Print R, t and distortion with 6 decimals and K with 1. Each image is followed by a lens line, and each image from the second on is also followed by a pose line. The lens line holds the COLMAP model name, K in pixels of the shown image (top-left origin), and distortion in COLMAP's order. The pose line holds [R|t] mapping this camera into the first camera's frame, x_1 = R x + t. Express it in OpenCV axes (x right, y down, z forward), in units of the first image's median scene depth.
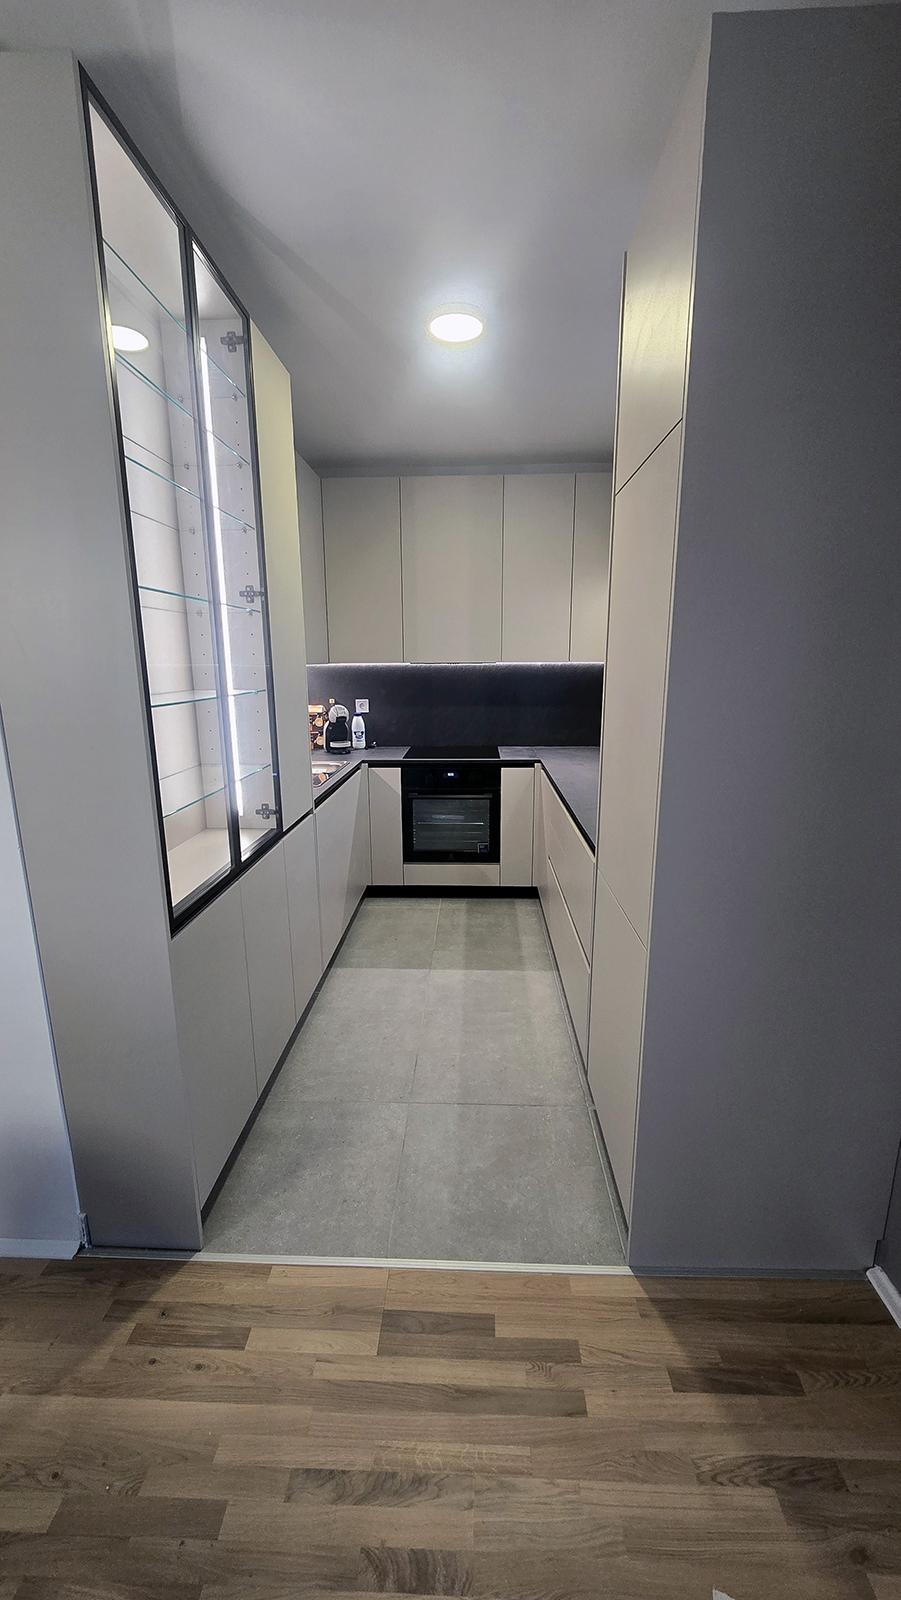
lens RADIAL K [[651.5, 0, 441.1], [0, 651.5, 808.2], [0, 0, 1]] dist [-0.001391, -0.000284]
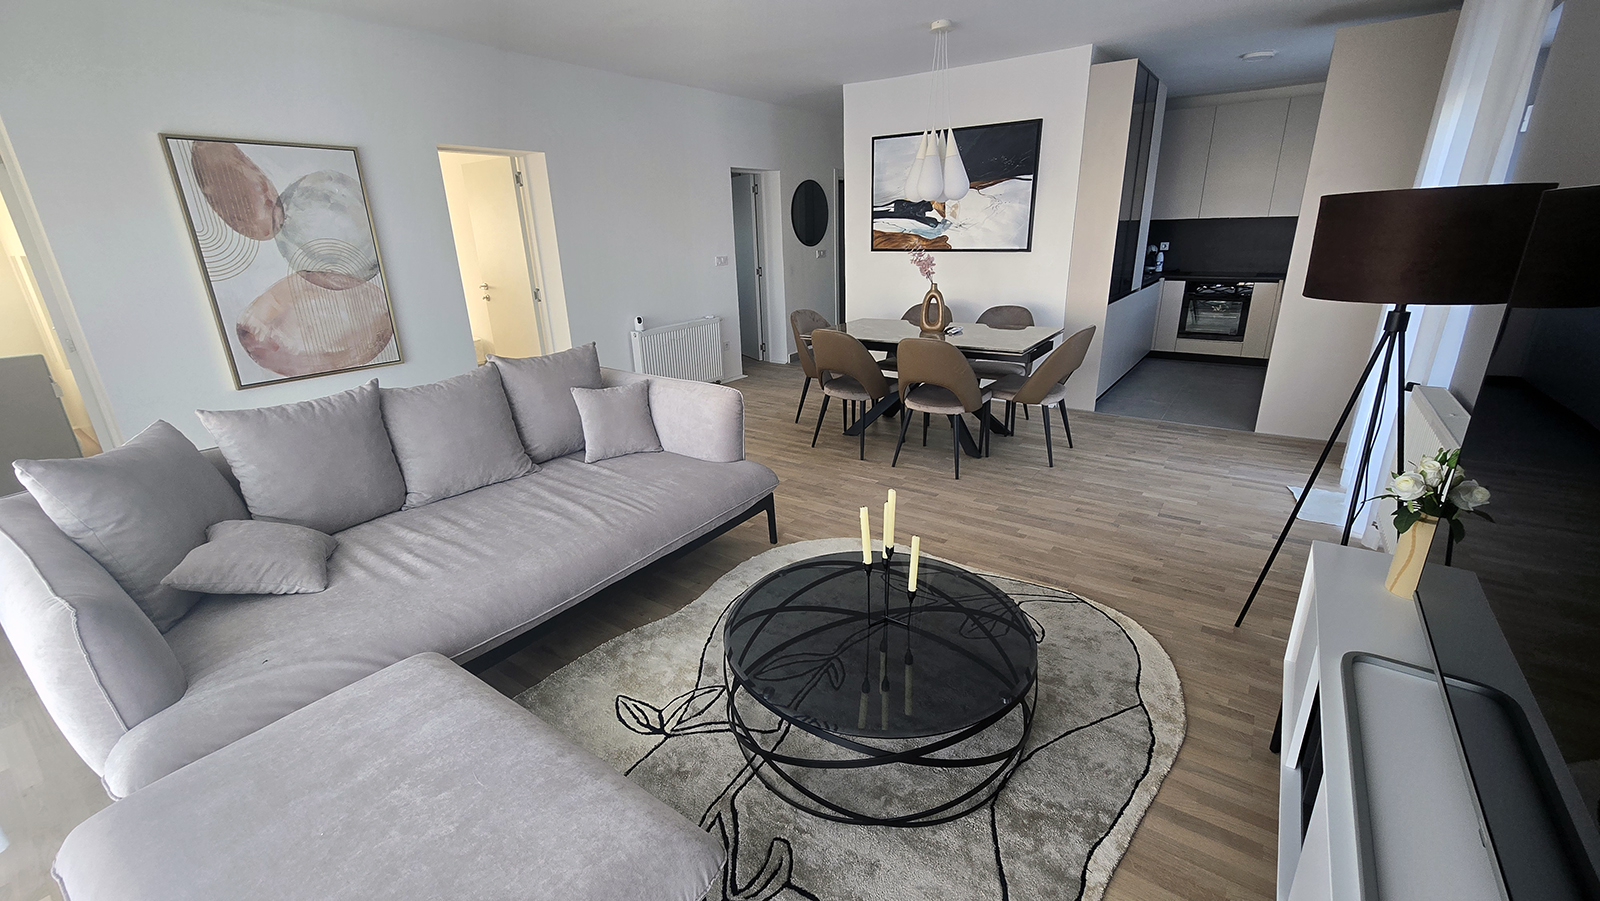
lens RADIAL K [[651.5, 0, 800.0], [0, 651.5, 450.5], [0, 0, 1]] dist [-0.001391, -0.000284]
pose [[0.843683, 0.159472, -0.512609, 0.059184], [-0.097437, 0.984488, 0.145906, 0.411609], [0.527925, -0.073151, 0.846135, -1.896482]]
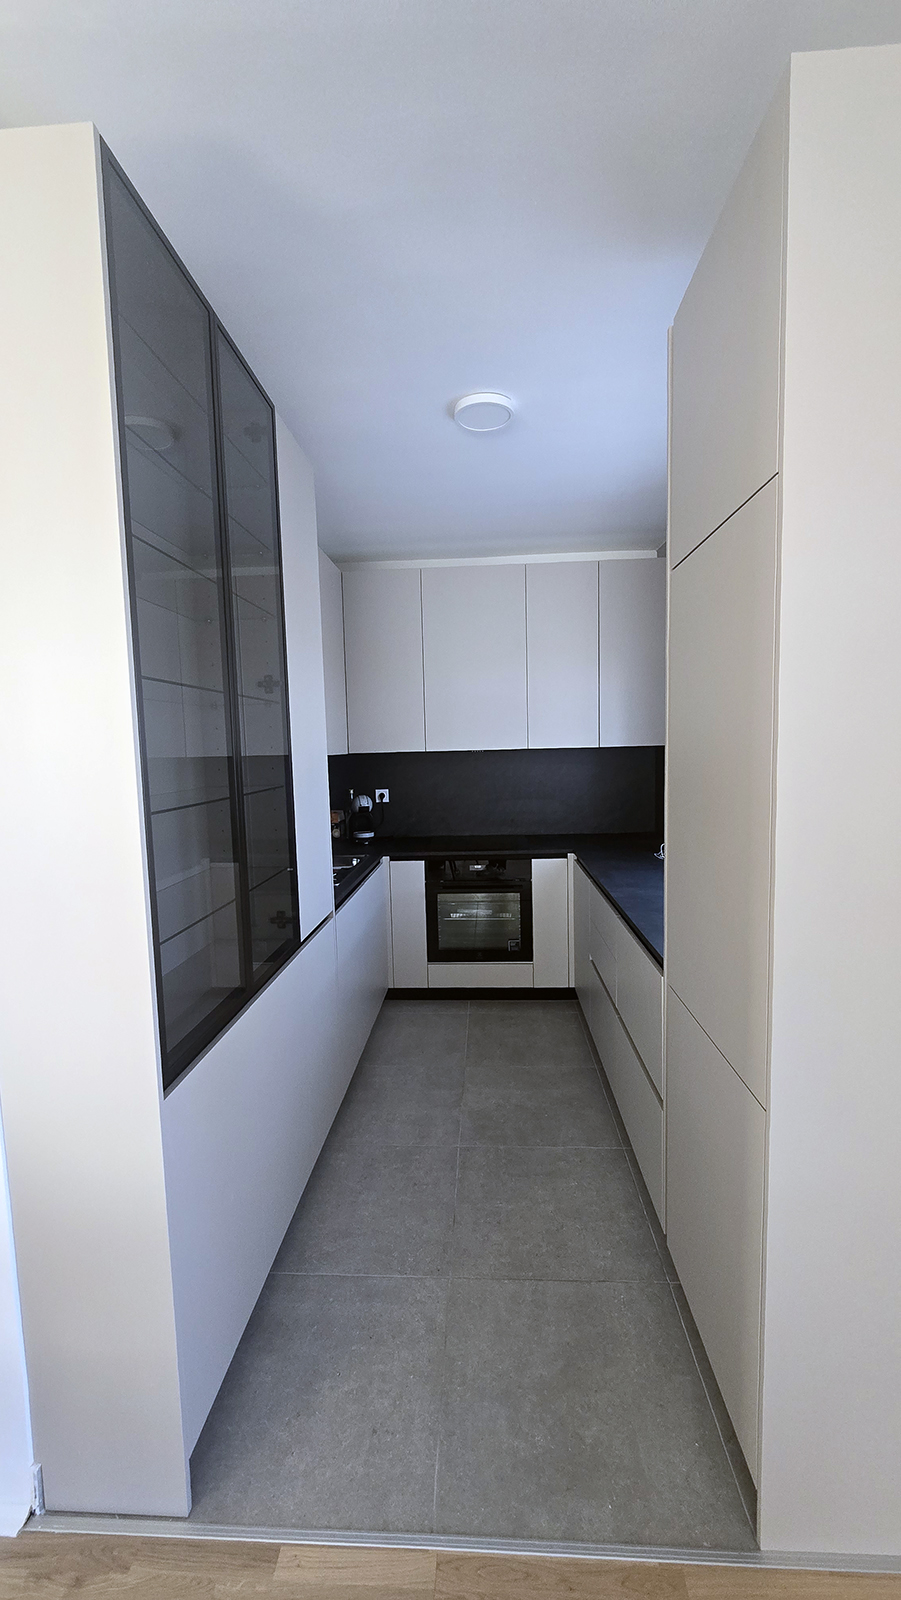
lens RADIAL K [[652.4, 0, 450.5], [0, 652.4, 800.0], [0, 0, 1]] dist [0.002154, 0.000991]
pose [[0.999829, -0.018114, -0.003619, -0.034539], [0.017454, 0.990564, -0.135939, -0.034492], [0.006047, 0.135852, 0.990711, 0.101688]]
